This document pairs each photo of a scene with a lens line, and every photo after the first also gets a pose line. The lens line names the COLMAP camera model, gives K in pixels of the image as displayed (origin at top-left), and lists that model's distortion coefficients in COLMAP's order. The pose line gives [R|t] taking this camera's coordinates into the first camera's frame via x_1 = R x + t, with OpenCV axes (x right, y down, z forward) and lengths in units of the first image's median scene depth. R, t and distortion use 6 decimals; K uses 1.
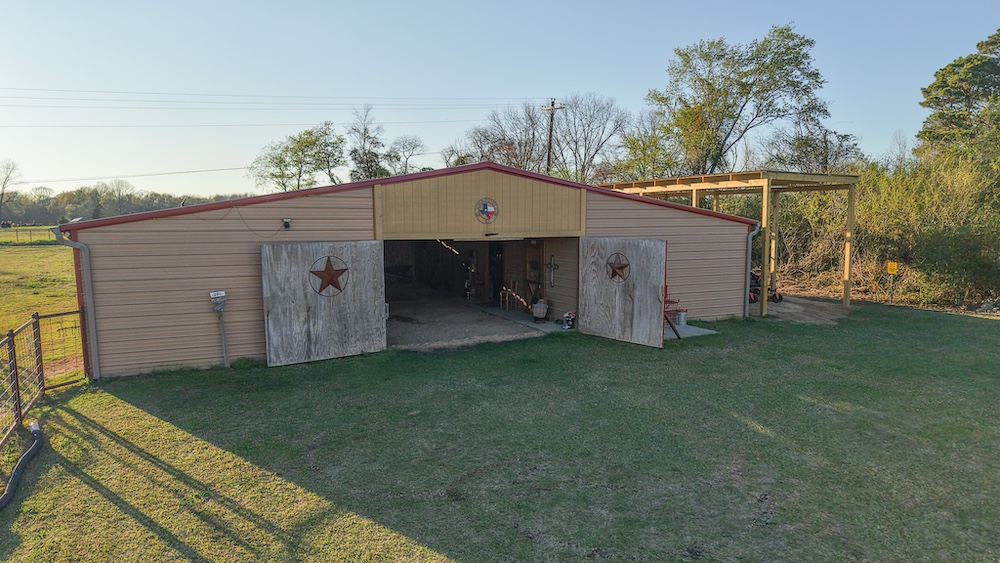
lens RADIAL K [[672.0, 0, 508.5], [0, 672.0, 283.4], [0, 0, 1]] dist [0.010421, -0.010994]
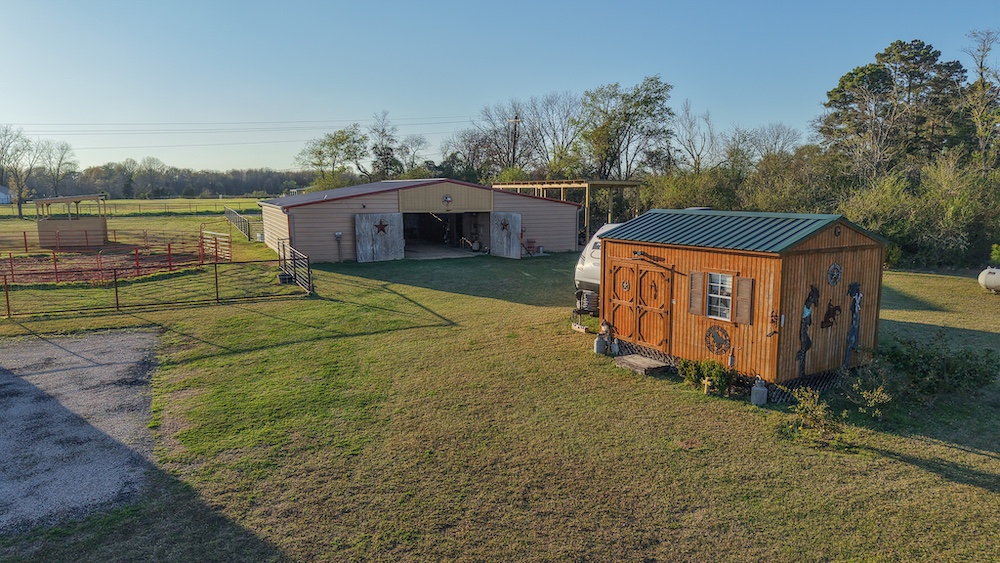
lens RADIAL K [[672.0, 0, 492.1], [0, 672.0, 285.9], [0, 0, 1]] dist [0.010421, -0.010994]
pose [[0.999305, 0.006597, -0.036687, 0.056142], [-0.005061, 0.999113, 0.041814, 0.024007], [0.036930, -0.041599, 0.998452, -0.351696]]
